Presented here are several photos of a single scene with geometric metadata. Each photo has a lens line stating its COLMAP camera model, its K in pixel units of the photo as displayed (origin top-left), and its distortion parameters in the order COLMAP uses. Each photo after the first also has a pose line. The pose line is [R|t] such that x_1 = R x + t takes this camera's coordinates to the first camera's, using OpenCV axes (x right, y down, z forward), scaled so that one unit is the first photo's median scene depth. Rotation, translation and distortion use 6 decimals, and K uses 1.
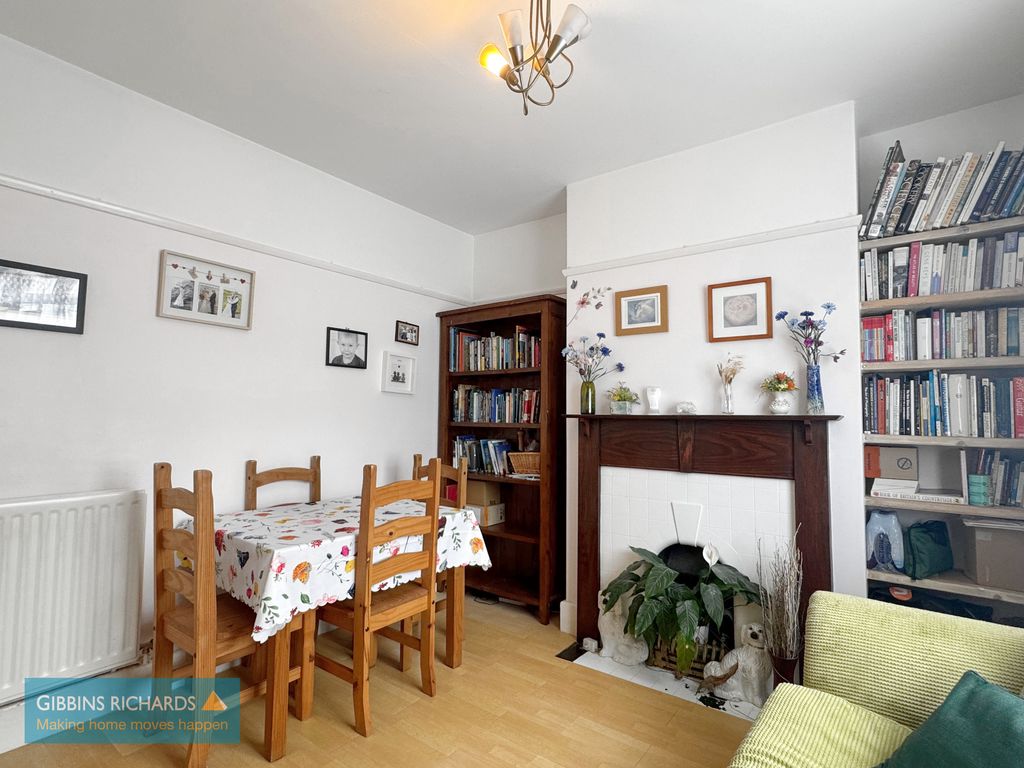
lens RADIAL K [[503.9, 0, 515.5], [0, 503.9, 387.0], [0, 0, 1]] dist [0.000456, -0.000390]
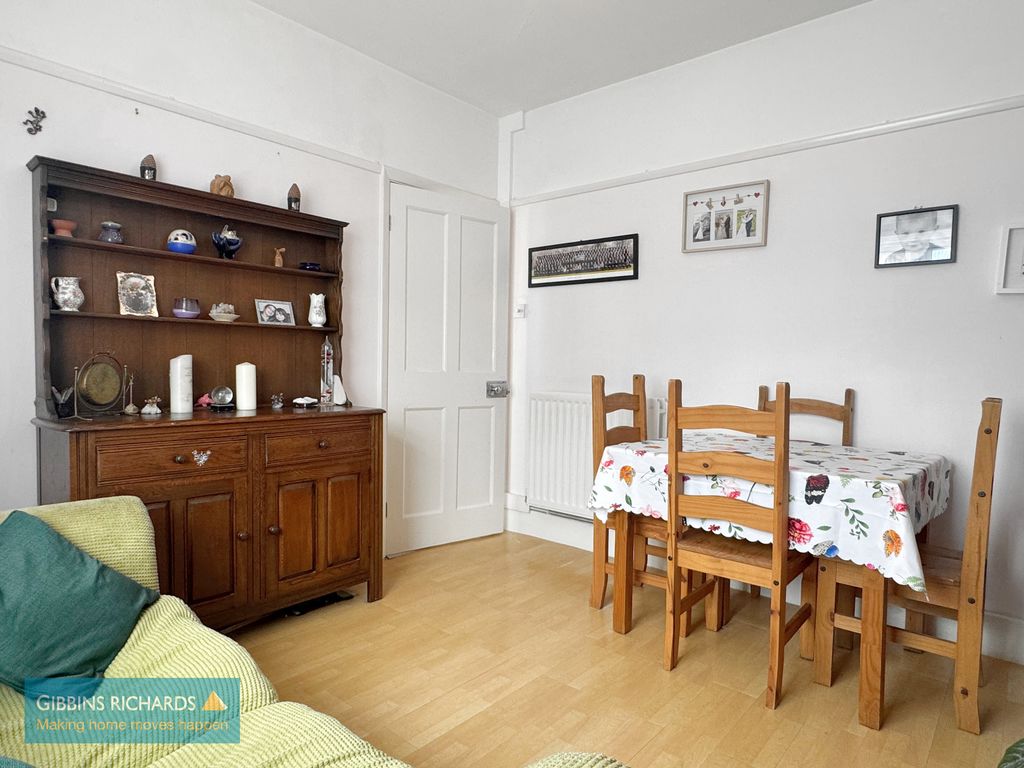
lens RADIAL K [[575.8, 0, 514.5], [0, 575.8, 383.8], [0, 0, 1]] dist [0.003379, 0.001048]
pose [[-0.016535, 0.035237, -0.999242, 0.594981], [0.037695, 0.998690, 0.034594, 0.094157], [0.999152, -0.037094, -0.017841, 0.597276]]
